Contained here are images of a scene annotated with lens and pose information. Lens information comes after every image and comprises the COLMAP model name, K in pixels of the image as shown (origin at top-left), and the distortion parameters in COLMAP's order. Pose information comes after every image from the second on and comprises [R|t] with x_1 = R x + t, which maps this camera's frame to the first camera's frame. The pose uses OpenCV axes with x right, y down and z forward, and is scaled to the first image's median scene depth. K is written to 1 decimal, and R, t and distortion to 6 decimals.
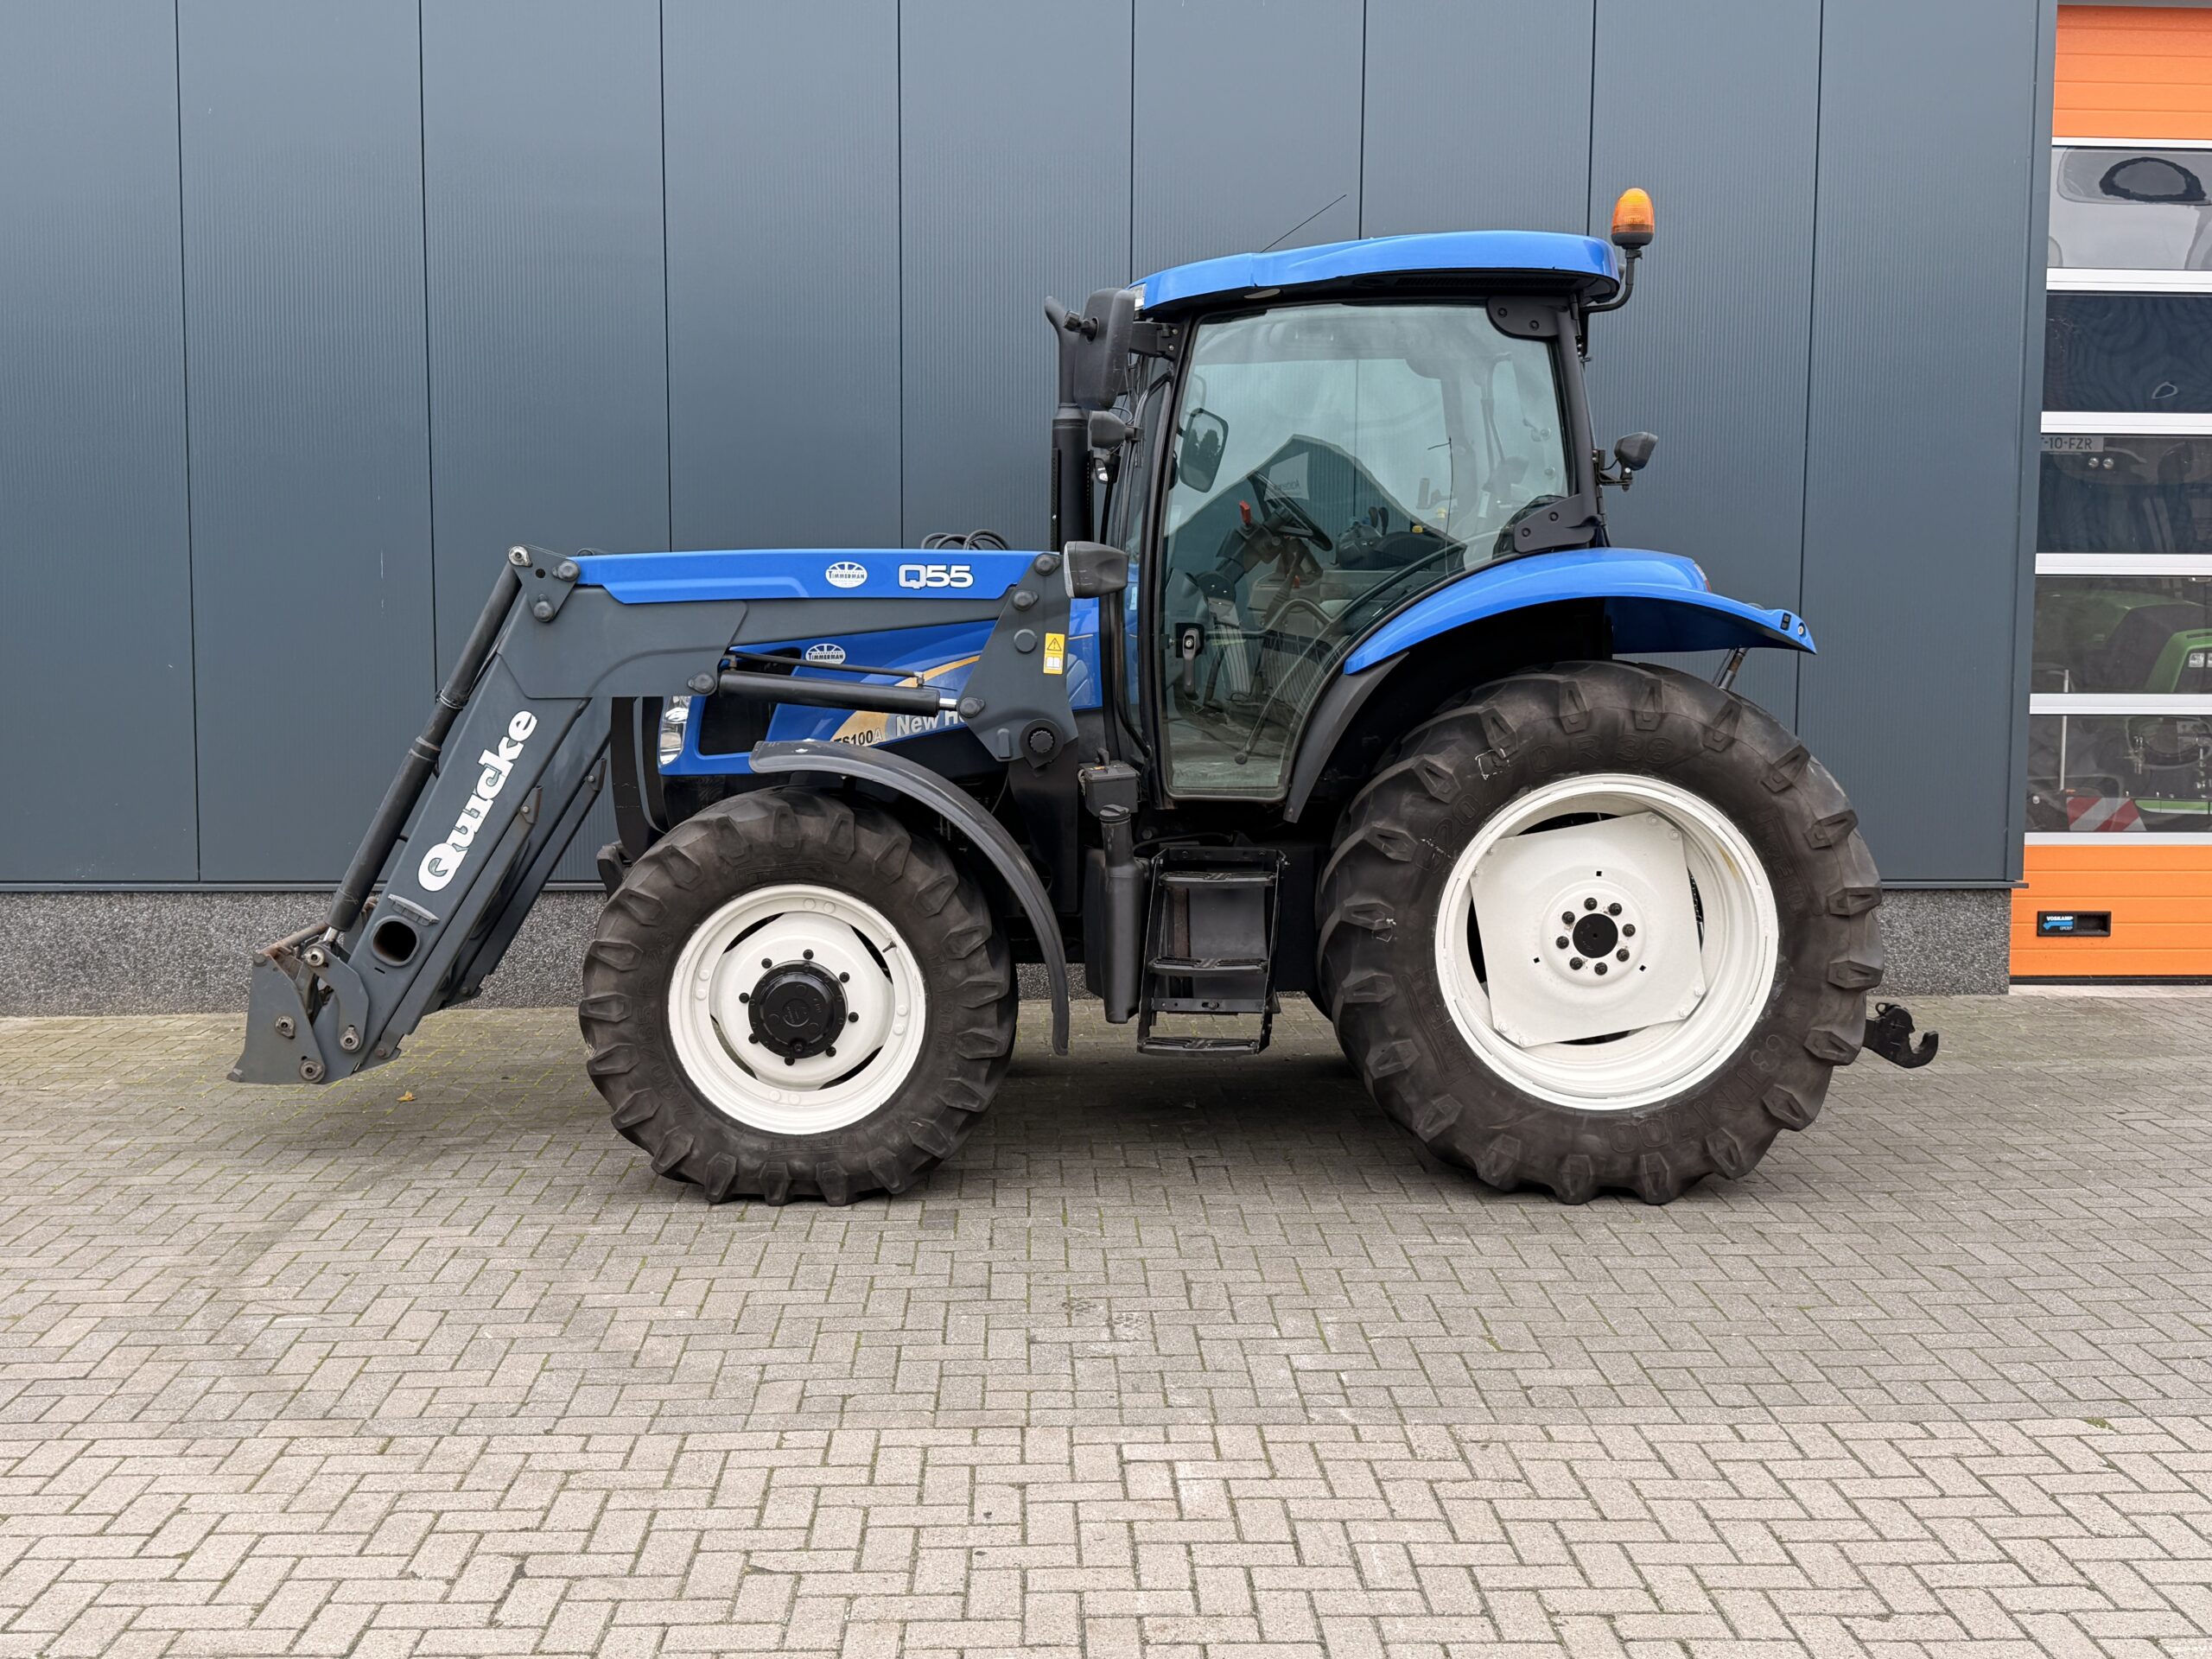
lens RADIAL K [[2196.7, 0, 1106.0], [0, 2196.7, 829.5], [0, 0, 1]] dist [0.181223, -0.427988]
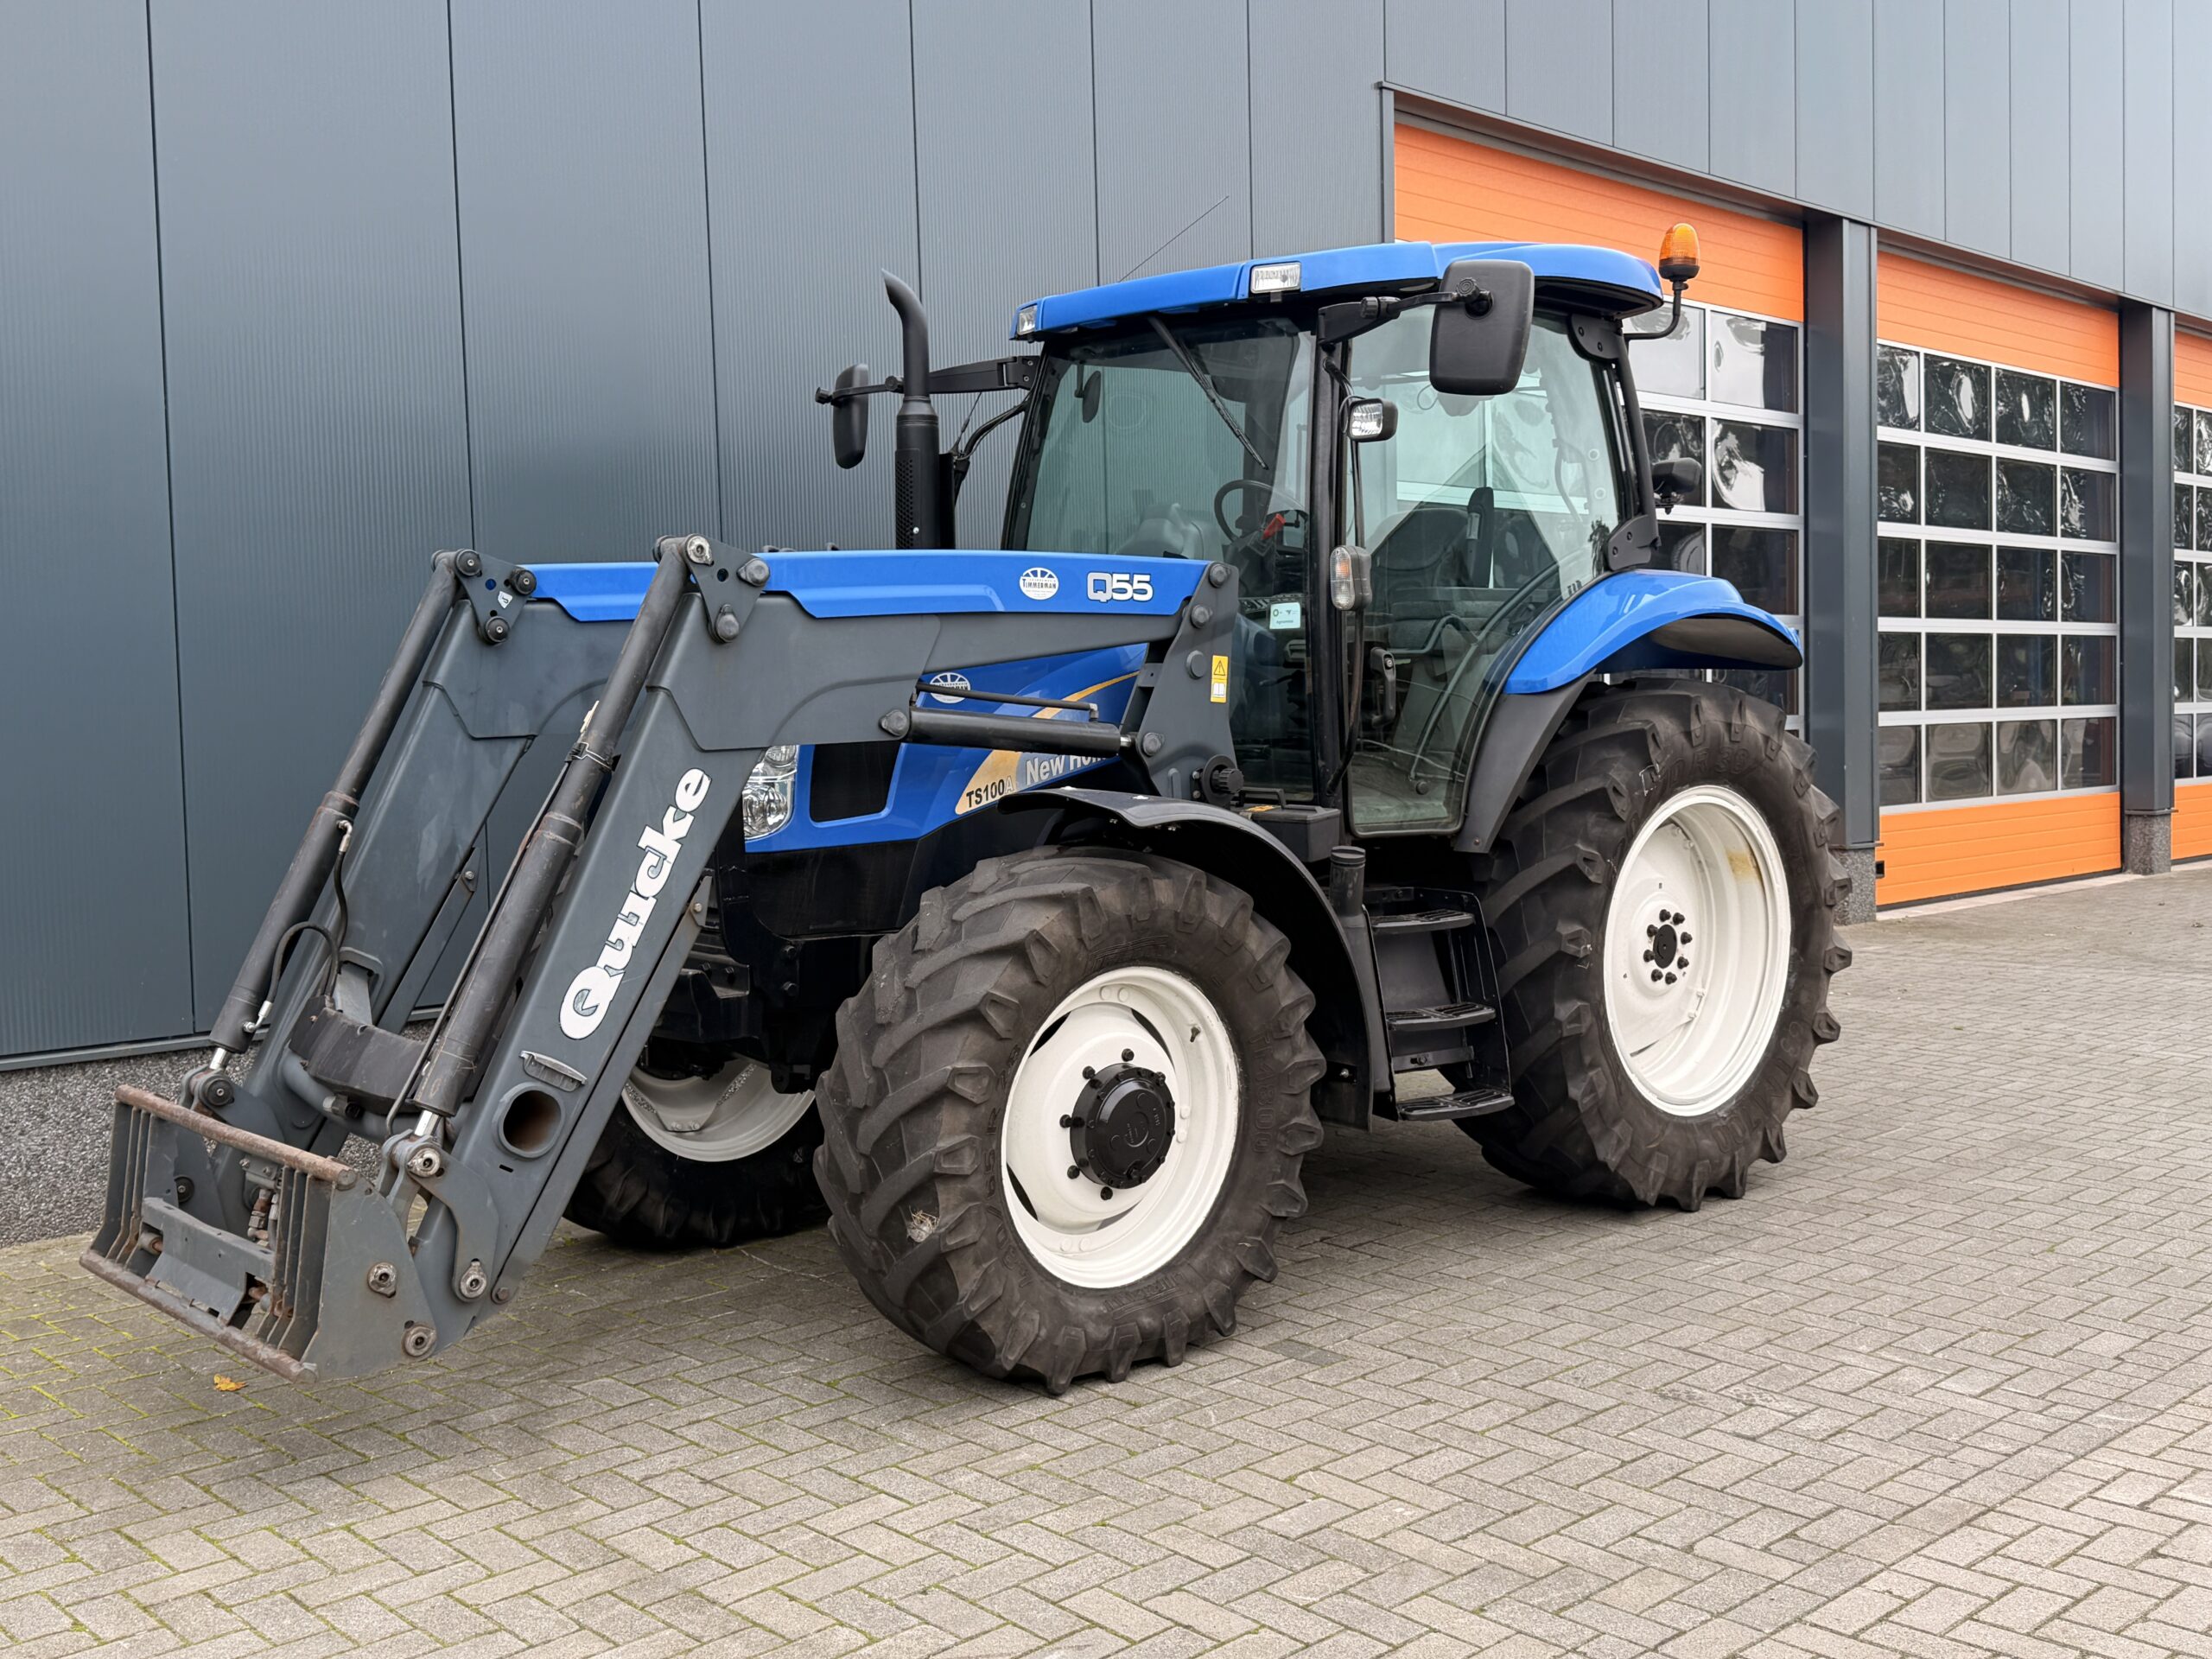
lens RADIAL K [[2217.4, 0, 1111.5], [0, 2217.4, 825.5], [0, 0, 1]] dist [0.145145, -0.292005]
pose [[0.752547, -0.054561, 0.656275, -0.762889], [0.079928, 0.996762, -0.008785, -0.022321], [-0.653671, 0.059066, 0.754471, 0.456382]]
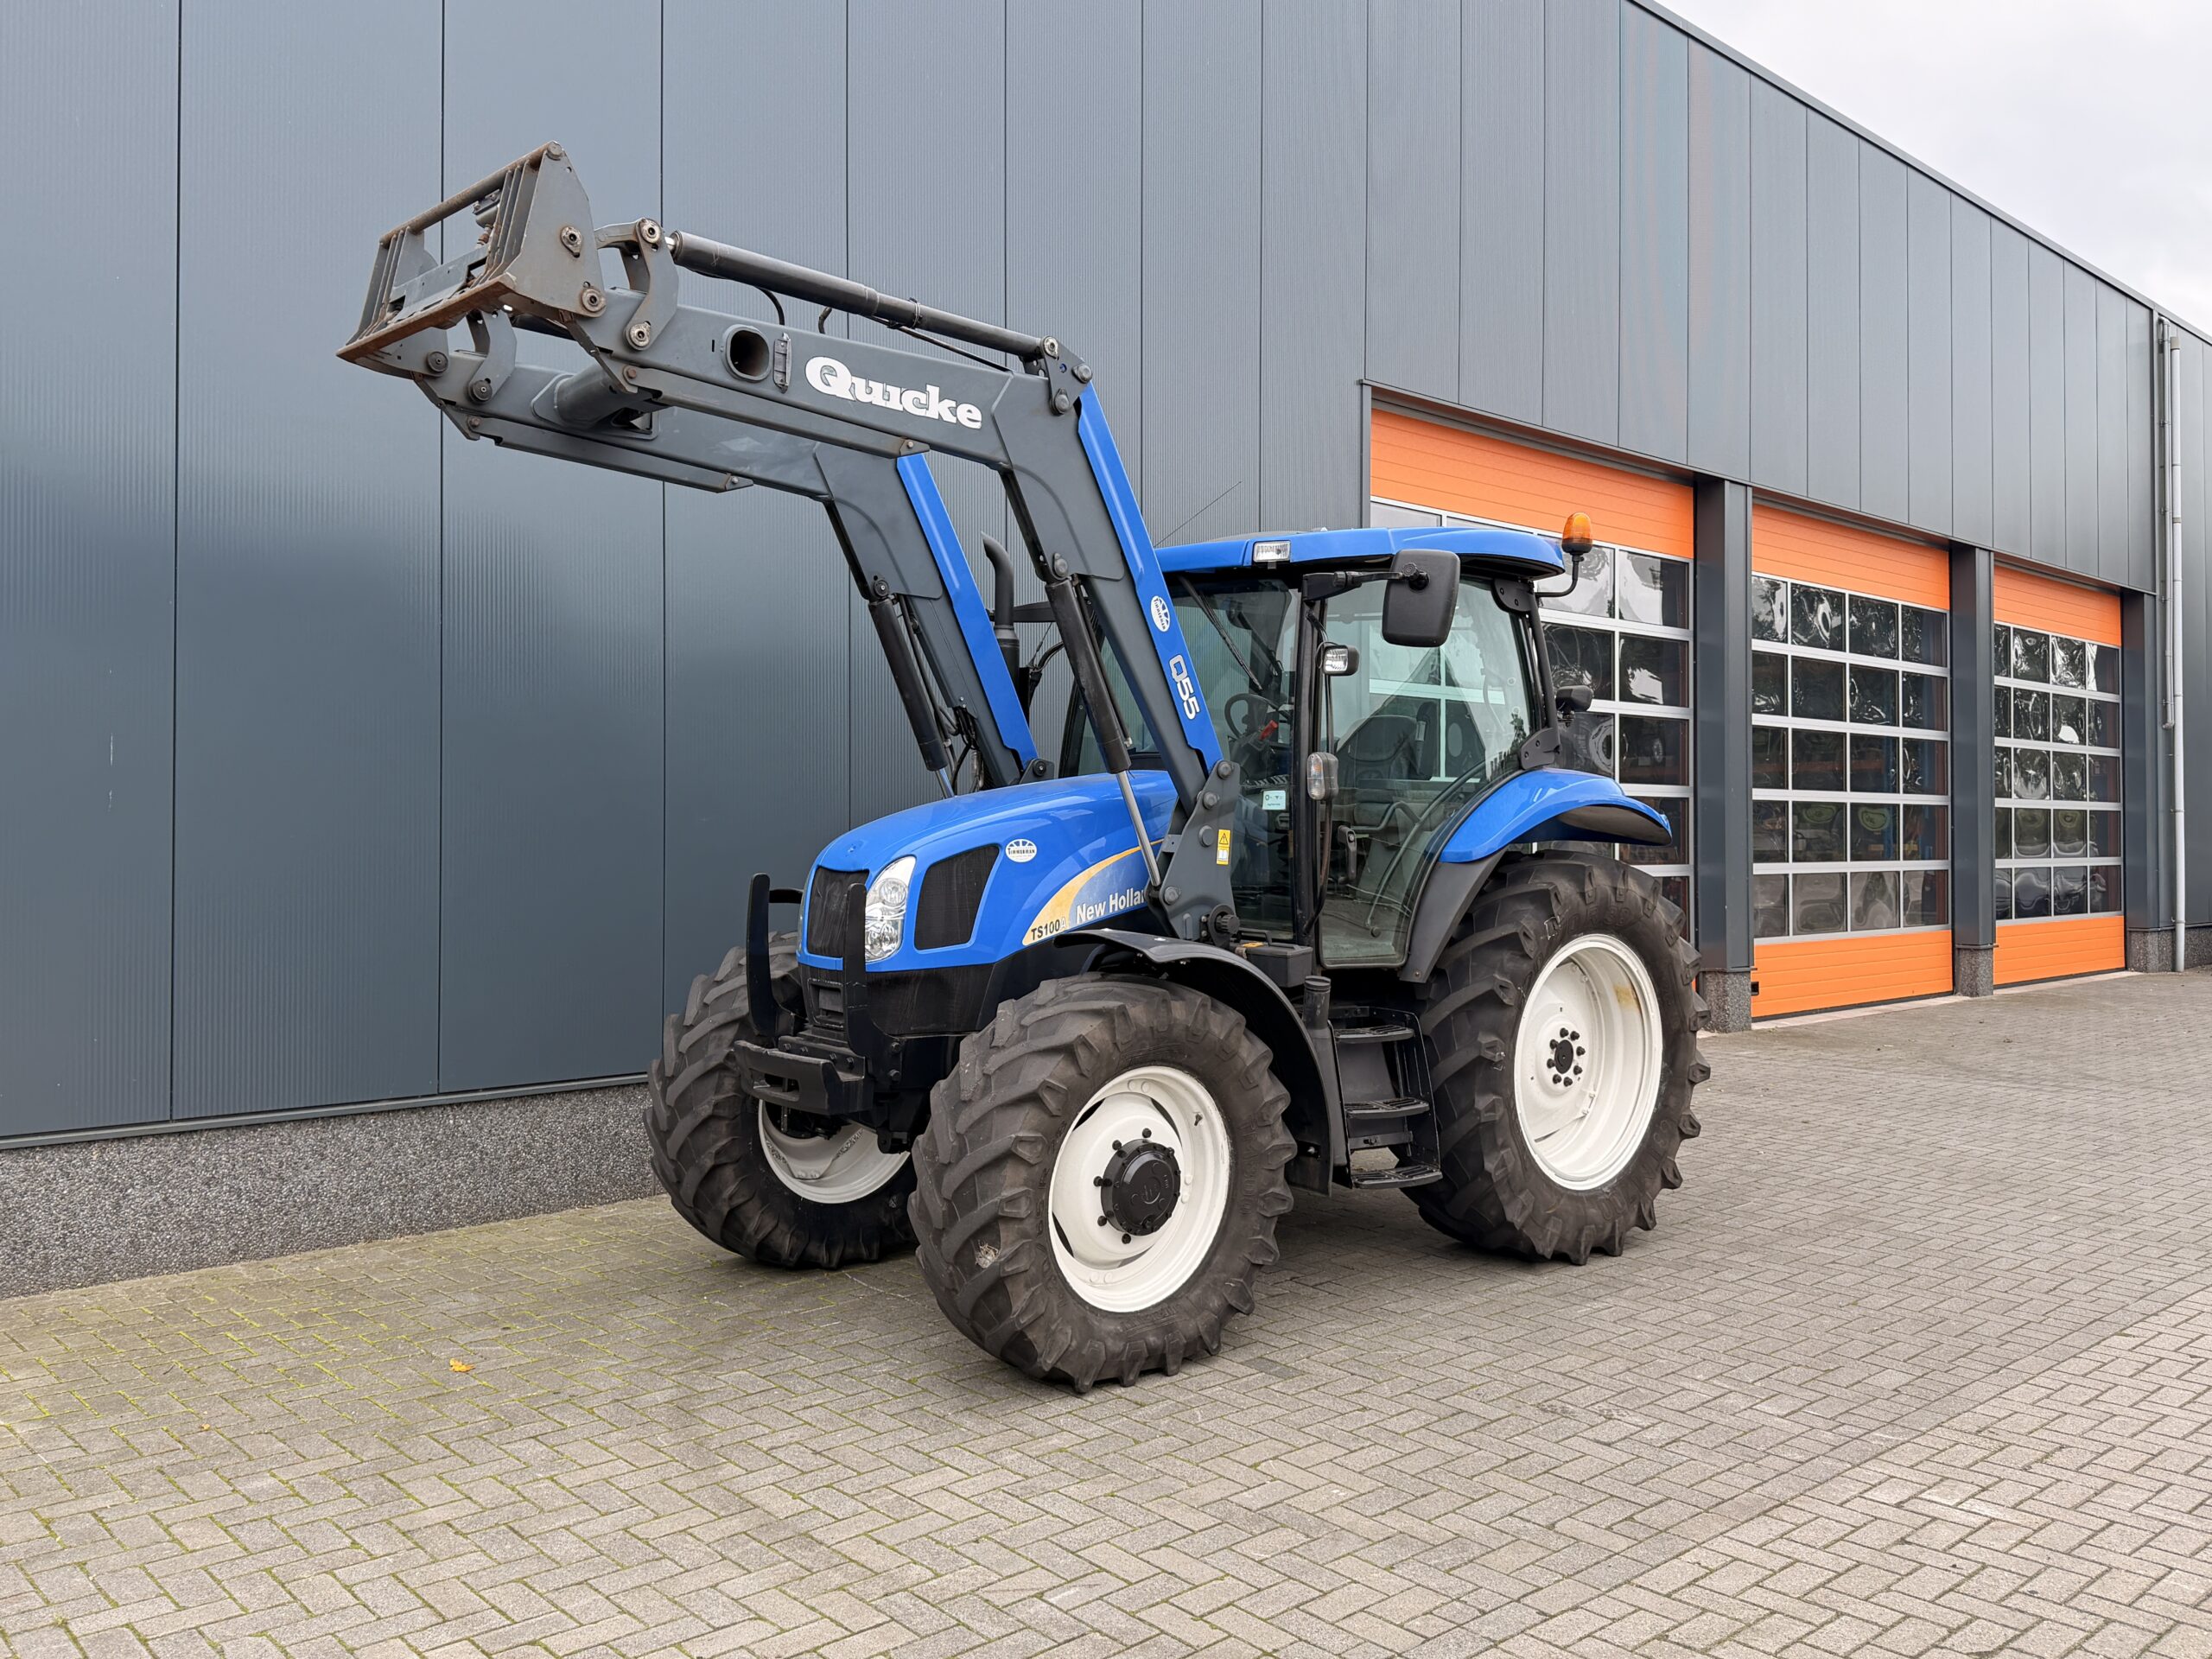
lens RADIAL K [[1811.0, 0, 1115.1], [0, 1811.0, 813.1], [0, 0, 1]] dist [0.065157, -0.110450]
pose [[0.766179, 0.003621, 0.642617, -0.808579], [0.054328, 0.996039, -0.070386, -0.041925], [-0.640326, 0.088840, 0.762948, 0.389064]]
